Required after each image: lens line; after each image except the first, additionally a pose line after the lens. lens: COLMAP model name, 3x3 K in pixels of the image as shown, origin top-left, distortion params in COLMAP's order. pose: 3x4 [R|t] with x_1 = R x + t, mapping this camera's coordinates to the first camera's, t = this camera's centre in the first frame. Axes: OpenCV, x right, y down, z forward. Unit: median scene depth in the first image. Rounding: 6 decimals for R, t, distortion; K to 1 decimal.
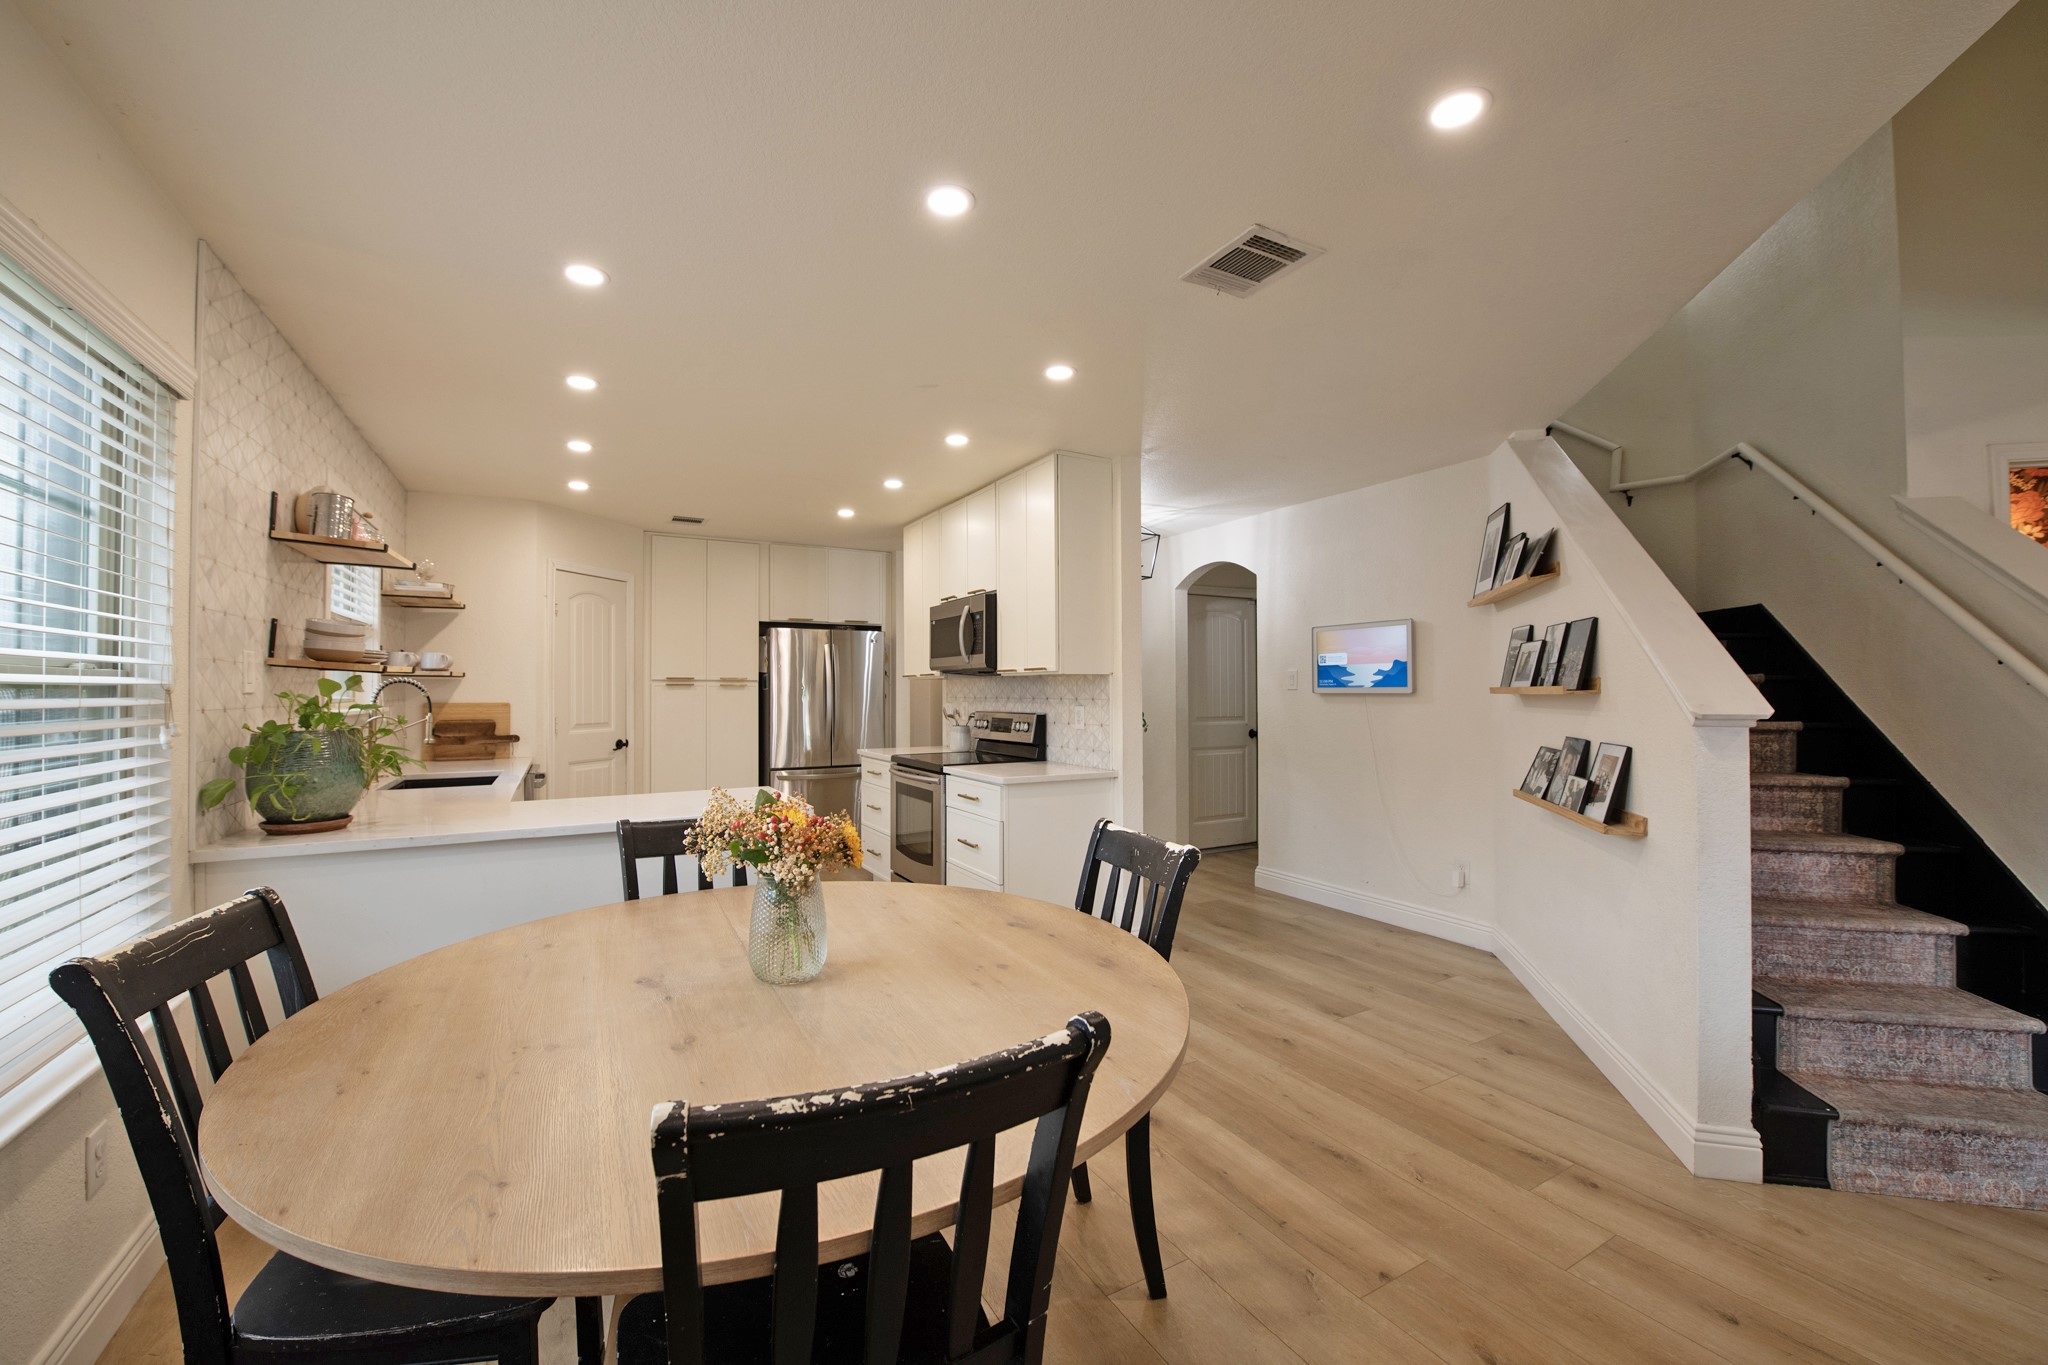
lens RADIAL K [[814.1, 0, 1017.9], [0, 814.1, 682.9], [0, 0, 1]] dist [-0.016751, -0.002310]
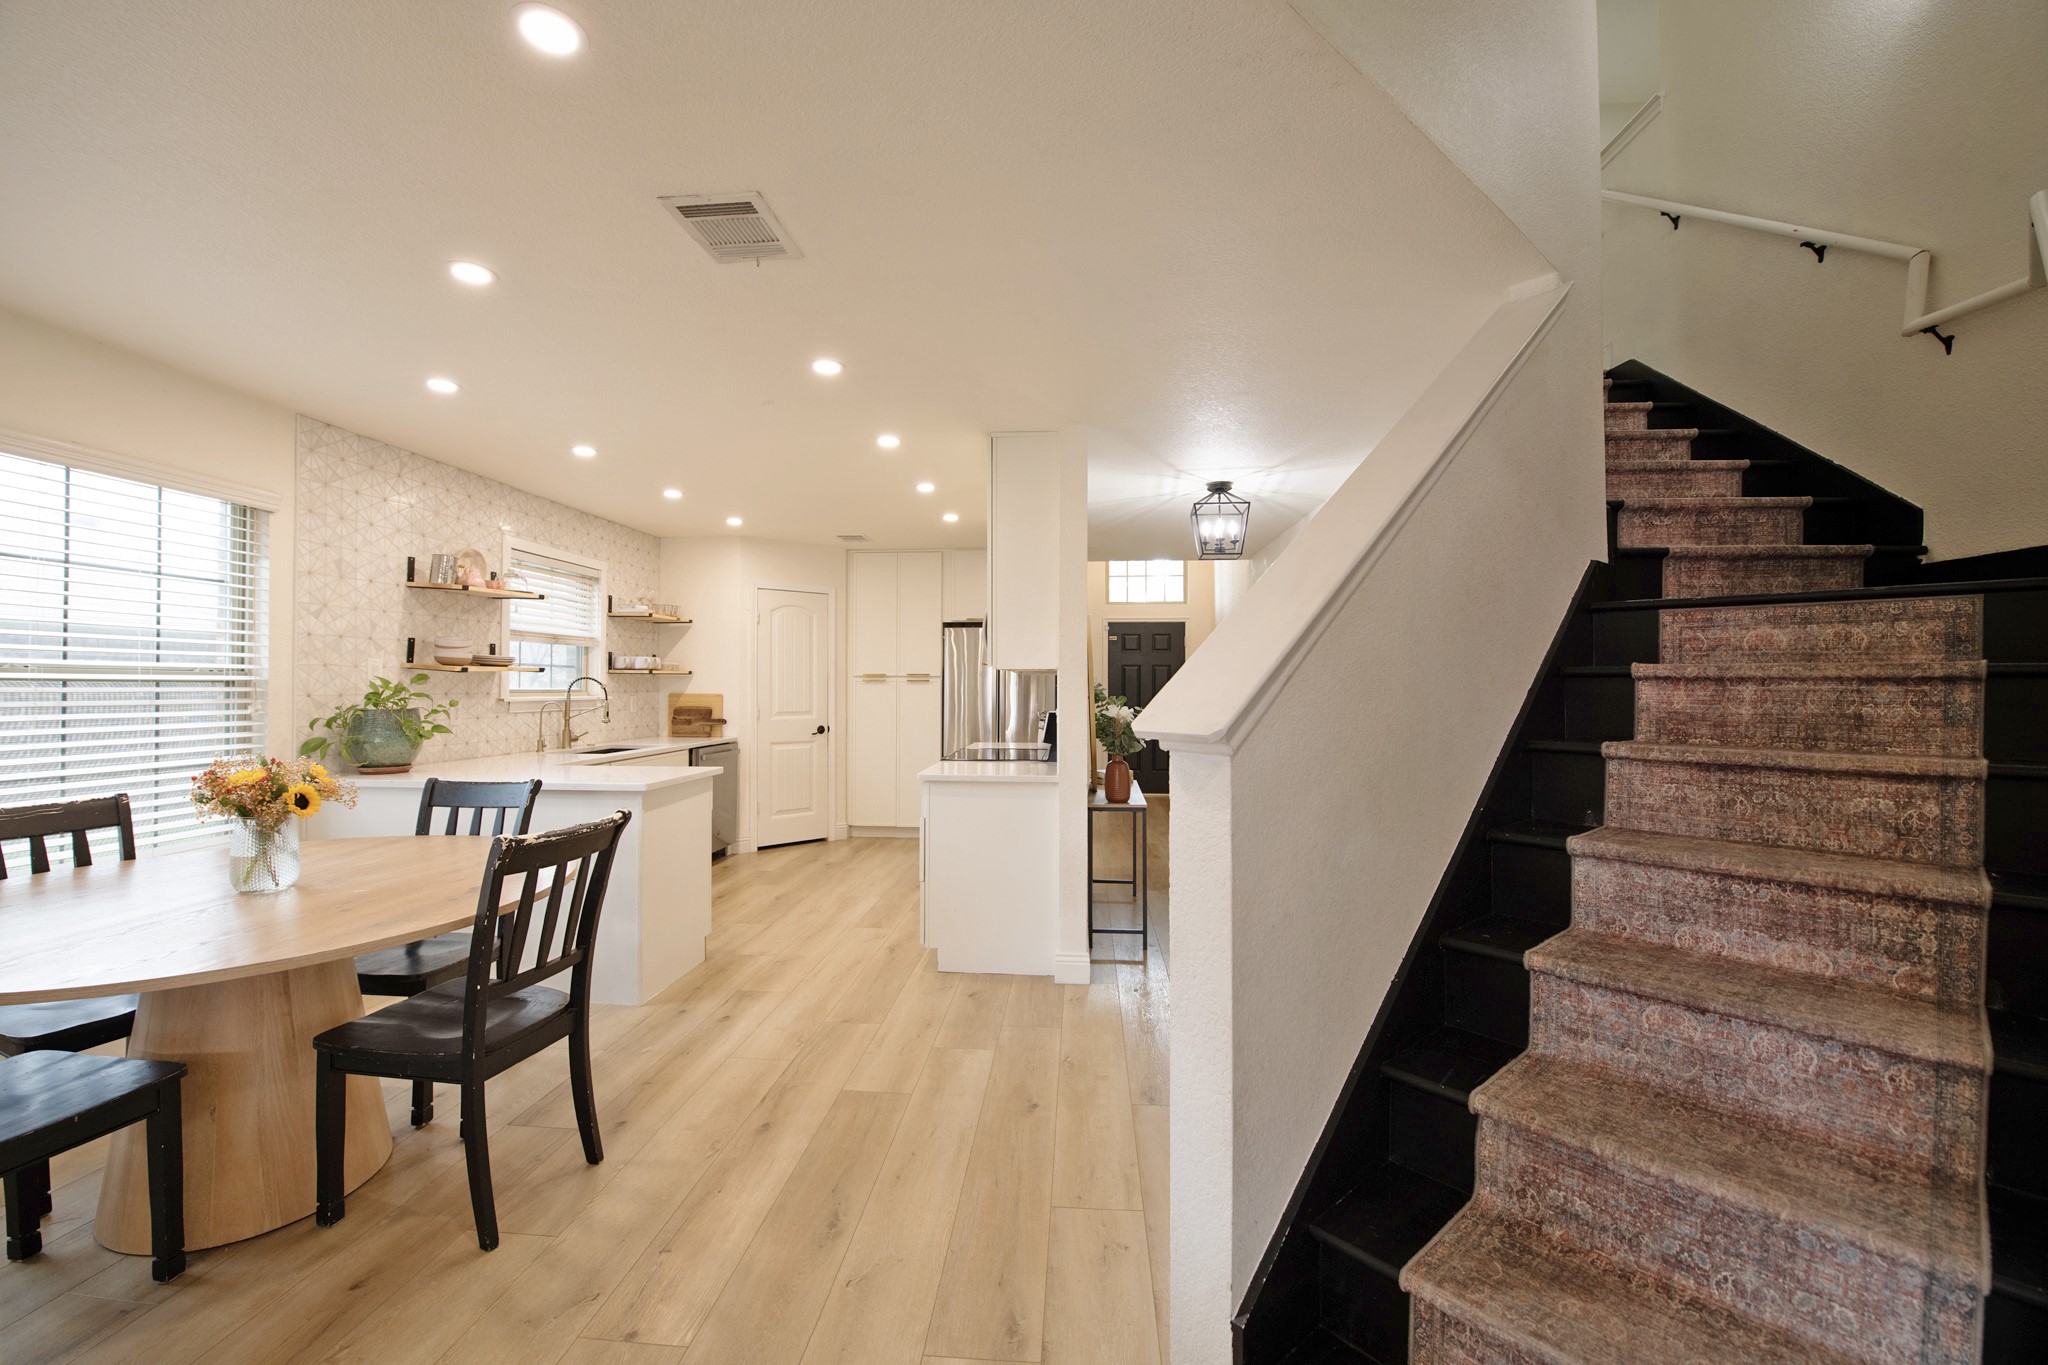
lens RADIAL K [[814.1, 0, 1015.1], [0, 814.1, 683.0], [0, 0, 1]] dist [-0.016751, -0.002310]
pose [[0.826827, 0.002778, -0.562449, 0.822009], [0.000597, 0.999983, 0.005817, -0.000588], [0.562456, -0.005146, 0.826812, 0.311625]]
